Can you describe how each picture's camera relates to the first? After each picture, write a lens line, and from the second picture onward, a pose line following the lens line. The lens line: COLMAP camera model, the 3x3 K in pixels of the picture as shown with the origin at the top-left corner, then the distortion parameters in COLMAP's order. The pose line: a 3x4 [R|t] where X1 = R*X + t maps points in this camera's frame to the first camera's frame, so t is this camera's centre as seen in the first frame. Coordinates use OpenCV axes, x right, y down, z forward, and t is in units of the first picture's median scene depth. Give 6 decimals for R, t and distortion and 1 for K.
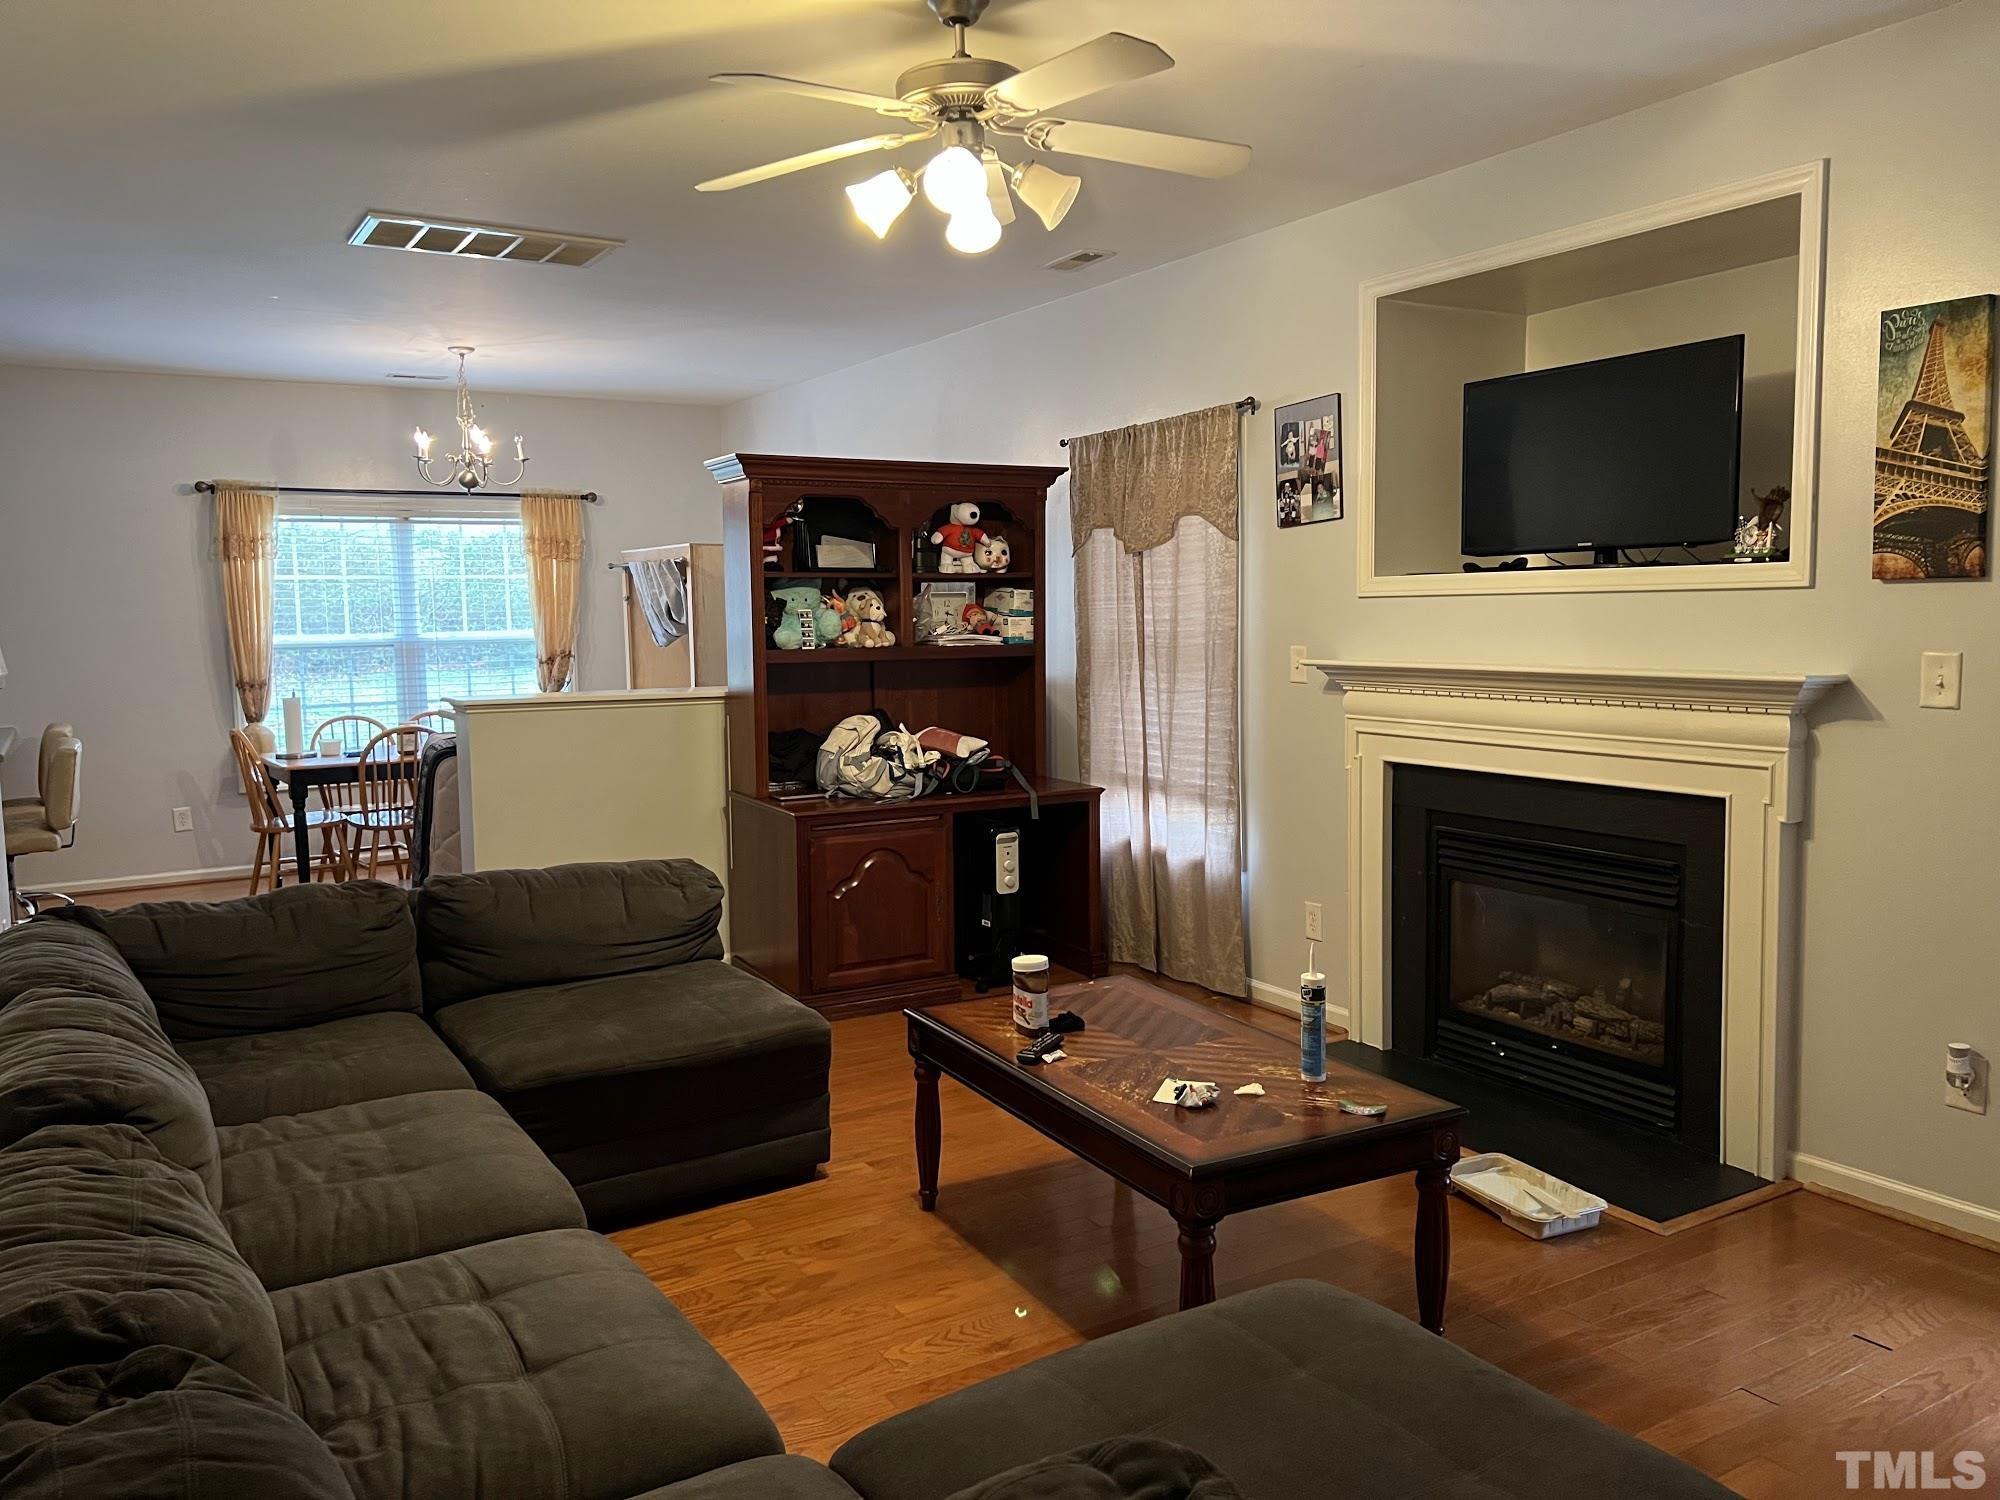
lens RADIAL K [[1494.4, 0, 991.1], [0, 1494.4, 745.3], [0, 0, 1]] dist [0.074587, -0.086814]
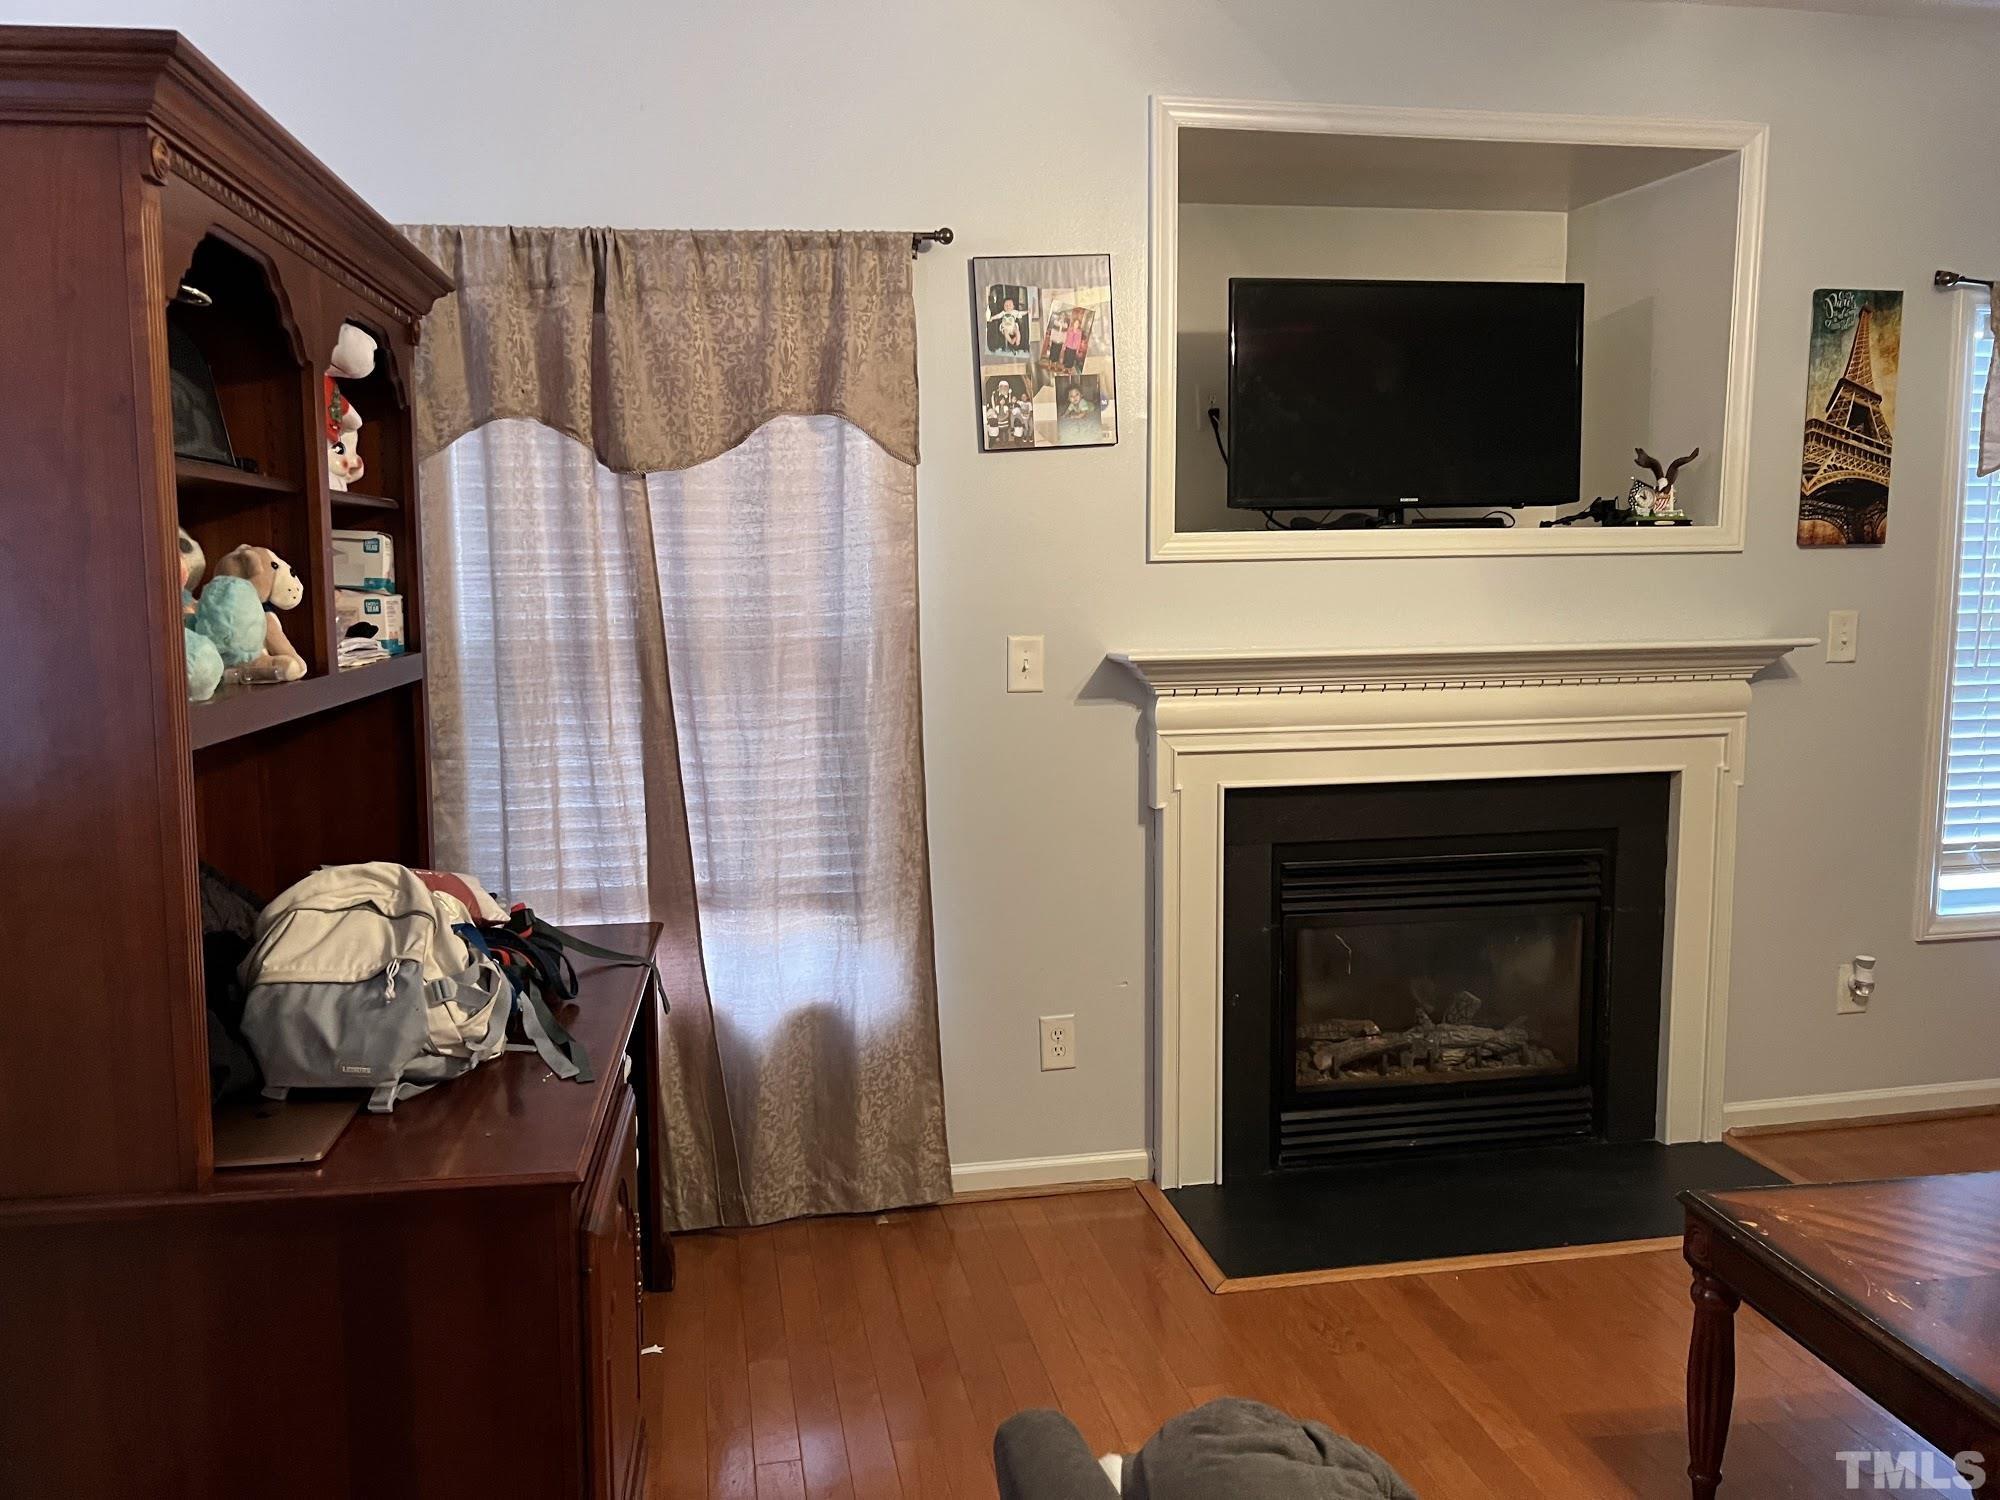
lens RADIAL K [[1494.4, 0, 1004.5], [0, 1494.4, 737.2], [0, 0, 1]] dist [0.074587, -0.086814]
pose [[0.344320, -0.101909, 0.933305, -0.549383], [0.091702, 0.992989, 0.074594, -0.096230], [-0.934363, 0.059902, 0.351251, 1.048720]]
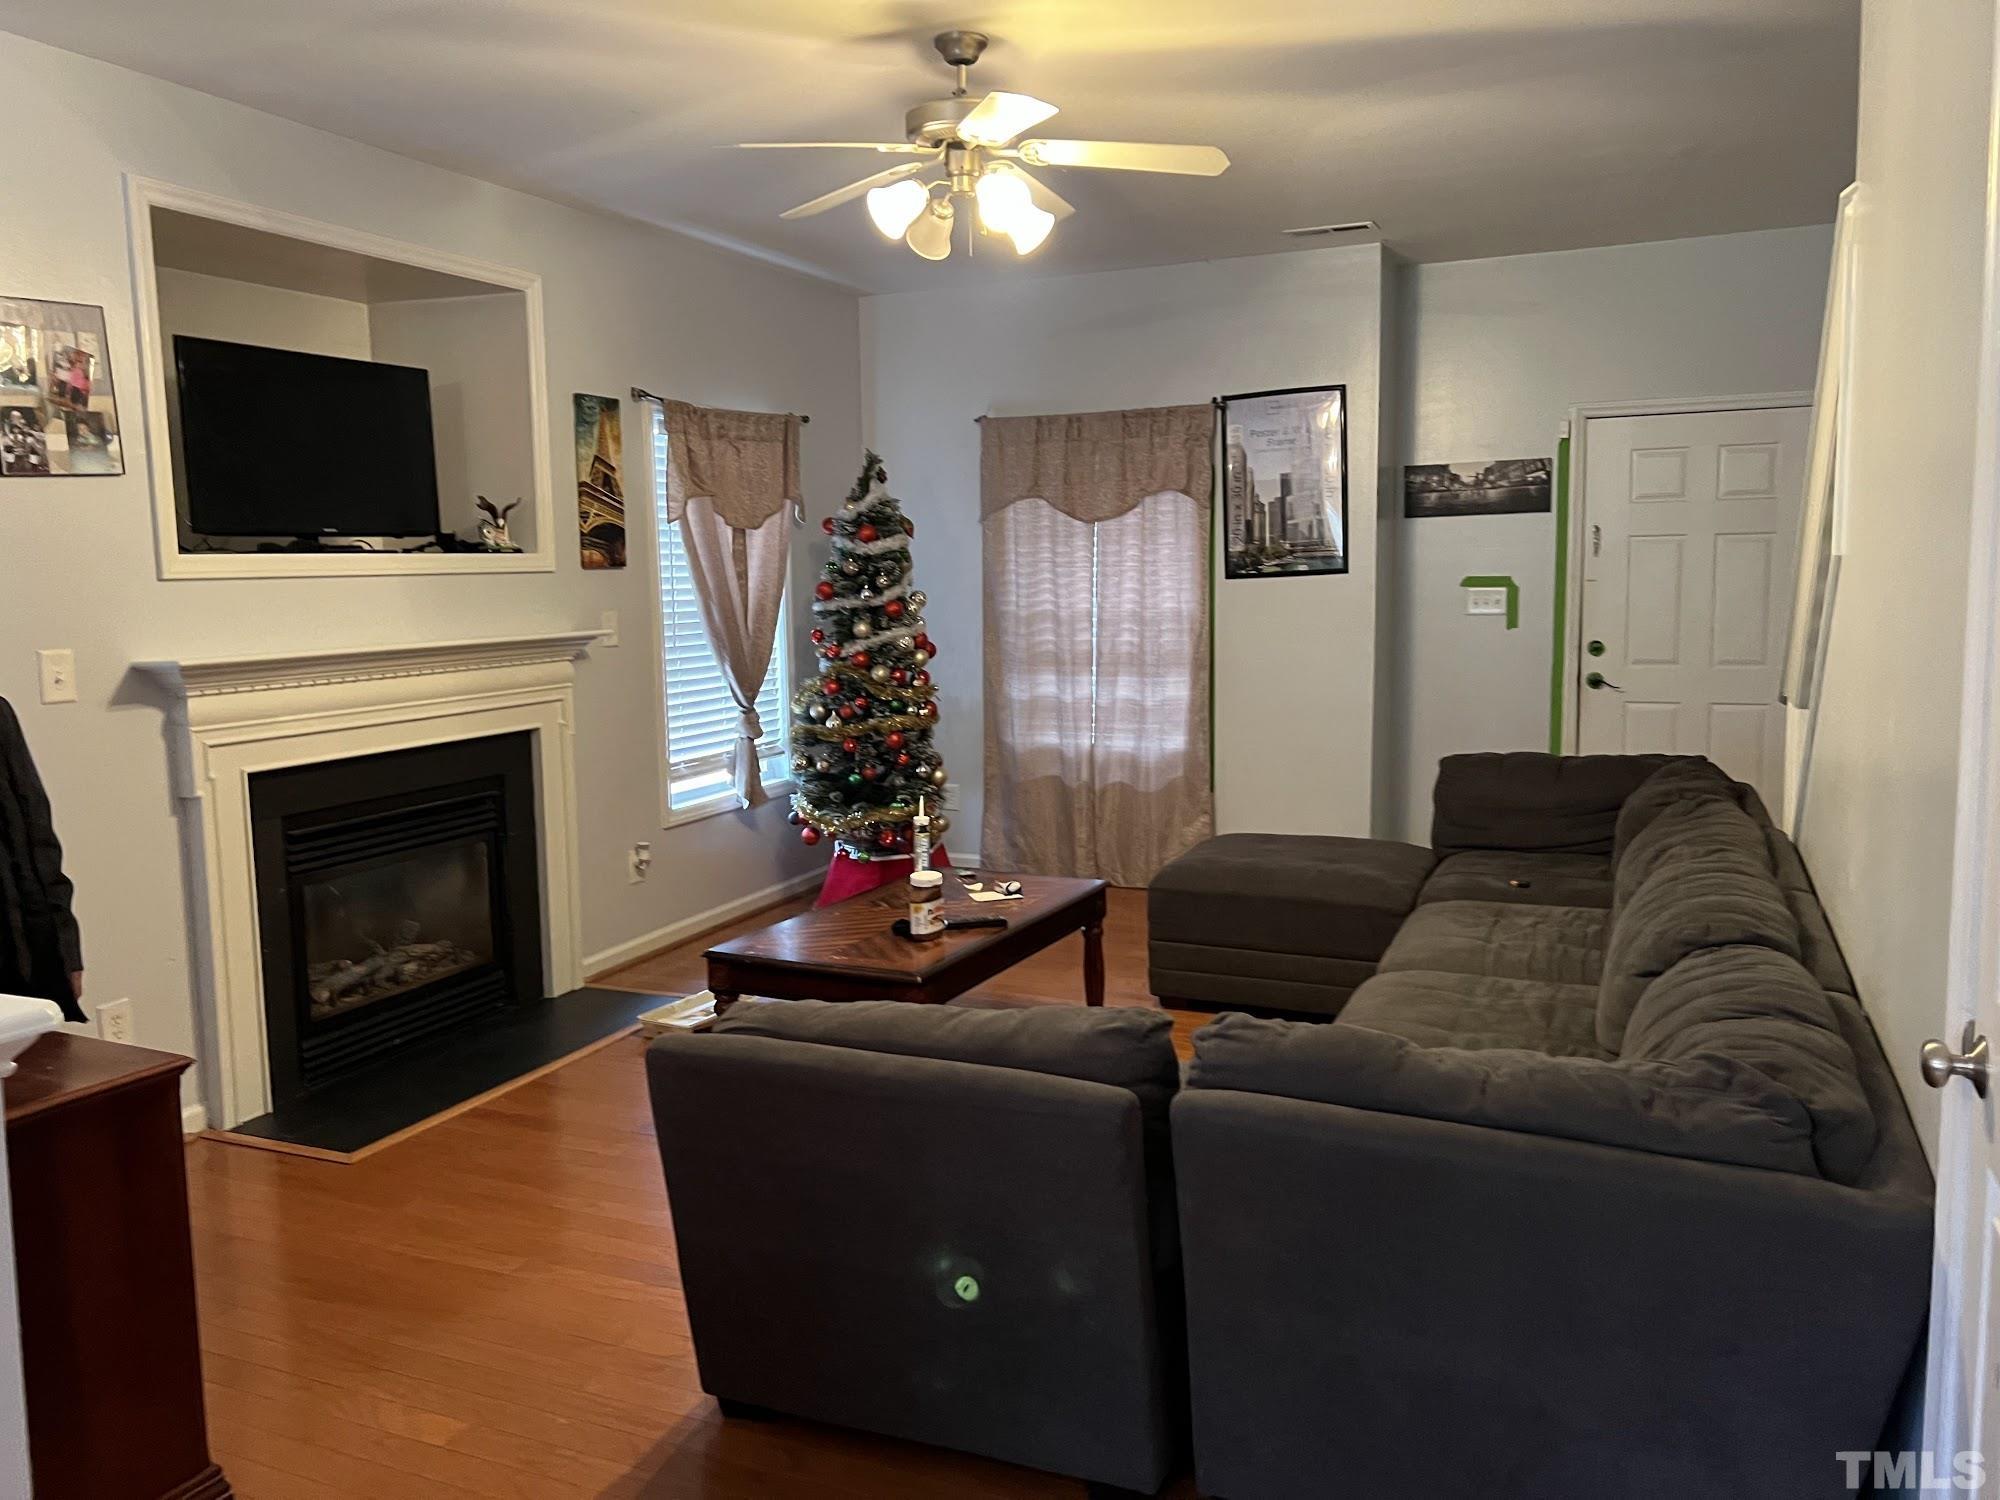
lens RADIAL K [[1494.4, 0, 982.9], [0, 1494.4, 749.6], [0, 0, 1]] dist [0.074587, -0.086814]
pose [[-0.565230, -0.076951, 0.821336, -0.830994], [0.103544, 0.981148, 0.163181, -0.122485], [-0.818409, 0.177280, -0.546607, 1.394902]]
